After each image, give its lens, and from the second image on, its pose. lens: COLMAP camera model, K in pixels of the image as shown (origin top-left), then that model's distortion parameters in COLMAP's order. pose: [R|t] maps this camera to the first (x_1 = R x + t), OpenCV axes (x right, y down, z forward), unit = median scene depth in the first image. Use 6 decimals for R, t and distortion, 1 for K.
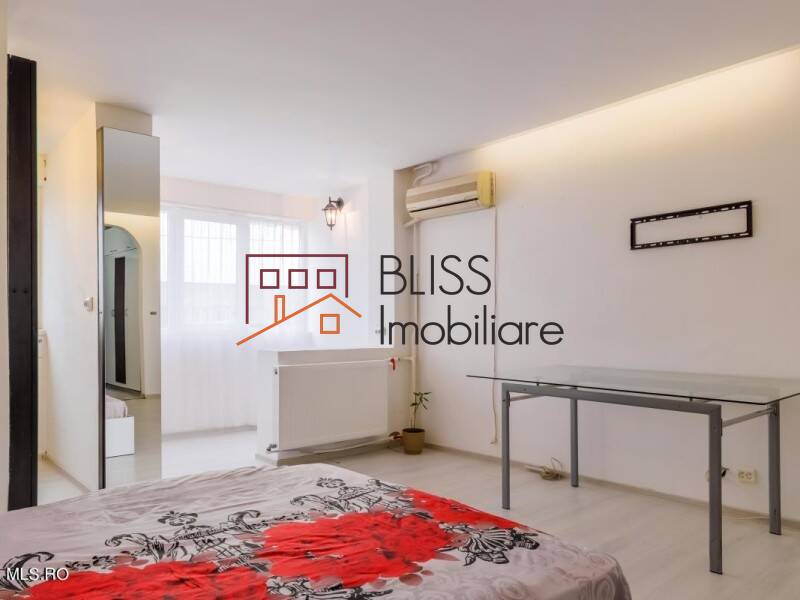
lens RADIAL K [[585.7, 0, 399.8], [0, 585.7, 308.2], [0, 0, 1]] dist [0.028958, 0.000919]
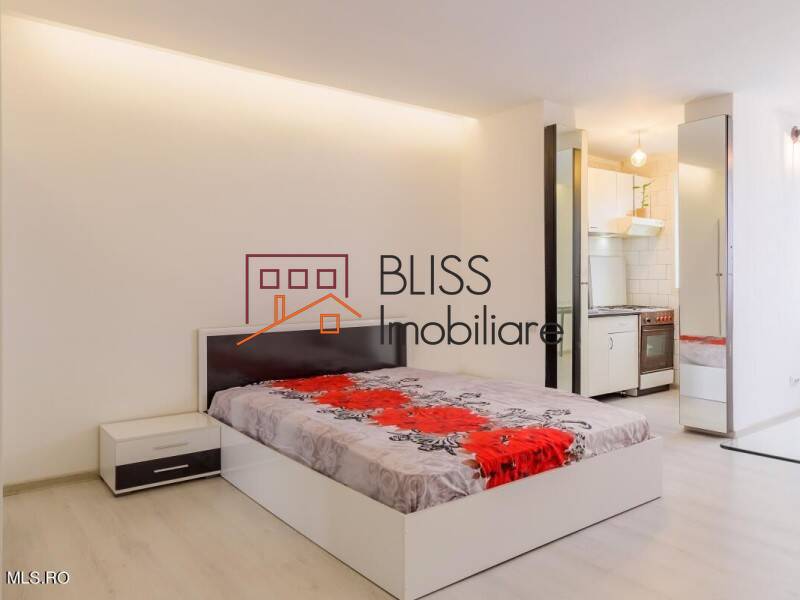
lens RADIAL K [[591.1, 0, 397.7], [0, 591.1, 288.6], [0, 0, 1]] dist [0.006069, 0.001074]
pose [[-0.057576, 0.008872, -0.998302, 0.733995], [0.028805, 0.999559, 0.007222, 0.007800], [0.997926, -0.028340, -0.057806, 0.449065]]
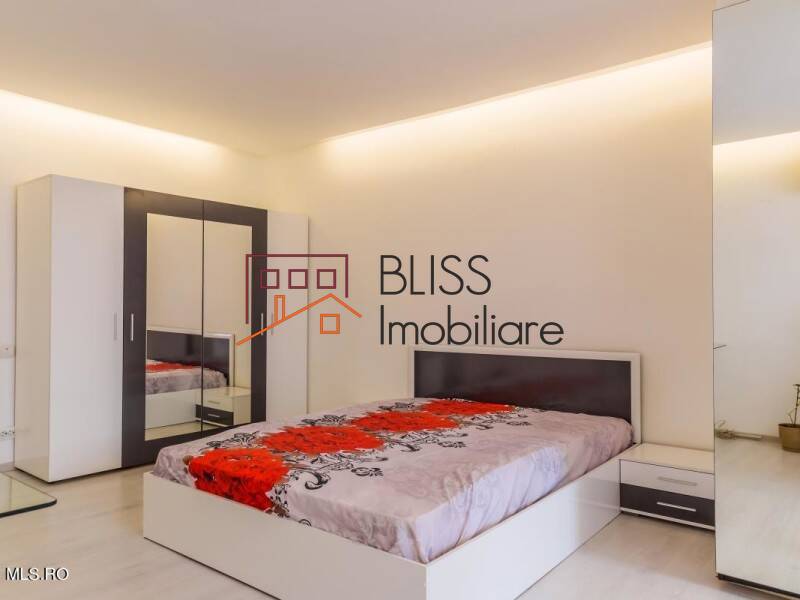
lens RADIAL K [[592.1, 0, 400.0], [0, 592.1, 300.0], [0, 0, 1]] dist [0.005302, 0.005072]
pose [[-0.983127, -0.005230, -0.182851, 0.006090], [0.002502, 0.999113, -0.042030, 0.034364], [0.182909, -0.041778, -0.982242, 1.234414]]
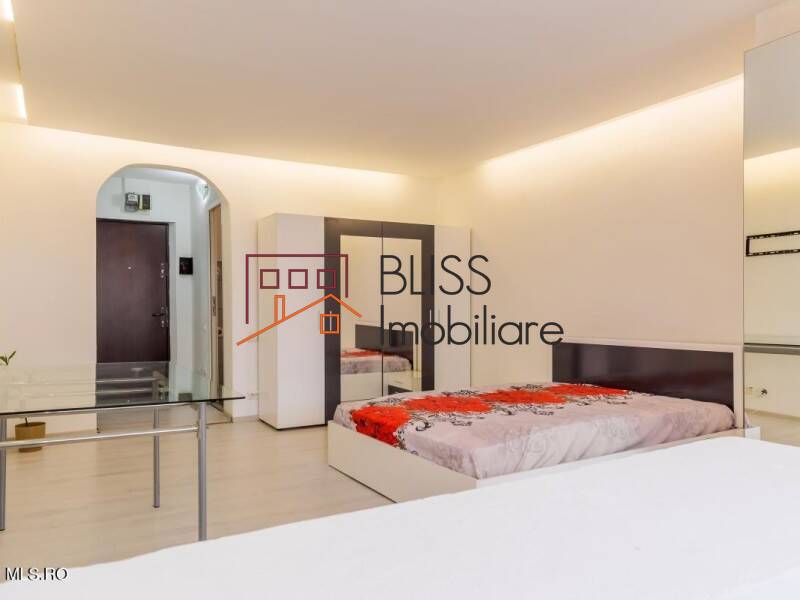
lens RADIAL K [[585.7, 0, 399.8], [0, 585.7, 308.2], [0, 0, 1]] dist [0.028958, 0.000919]
pose [[-0.983361, 0.005562, 0.181574, -0.141370], [0.001202, 0.999708, -0.024114, 0.040497], [-0.181656, -0.023494, -0.983082, 1.470133]]
